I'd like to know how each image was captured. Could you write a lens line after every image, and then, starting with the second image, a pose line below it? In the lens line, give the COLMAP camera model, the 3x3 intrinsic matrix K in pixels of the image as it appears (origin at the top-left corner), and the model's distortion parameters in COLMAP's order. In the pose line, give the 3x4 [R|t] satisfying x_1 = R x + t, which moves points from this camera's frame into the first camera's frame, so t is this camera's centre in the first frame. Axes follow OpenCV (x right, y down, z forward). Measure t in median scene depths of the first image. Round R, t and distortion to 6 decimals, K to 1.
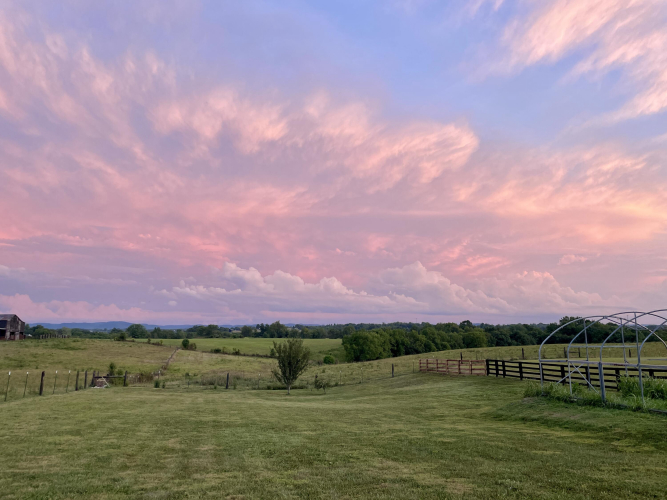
lens RADIAL K [[466.9, 0, 333.5], [0, 466.9, 250.0], [0, 0, 1]] dist [-0.000826, -0.003517]
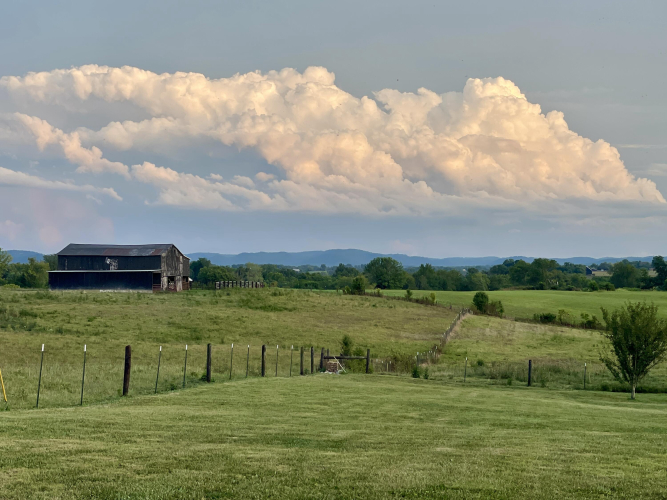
lens RADIAL K [[1222.7, 0, 333.5], [0, 1222.7, 250.0], [0, 0, 1]] dist [0.272702, -0.015412]
pose [[0.905547, -0.003038, -0.424235, 0.088292], [0.070379, 0.987194, 0.143158, -0.046388], [0.418367, -0.159493, 0.894165, -0.195351]]
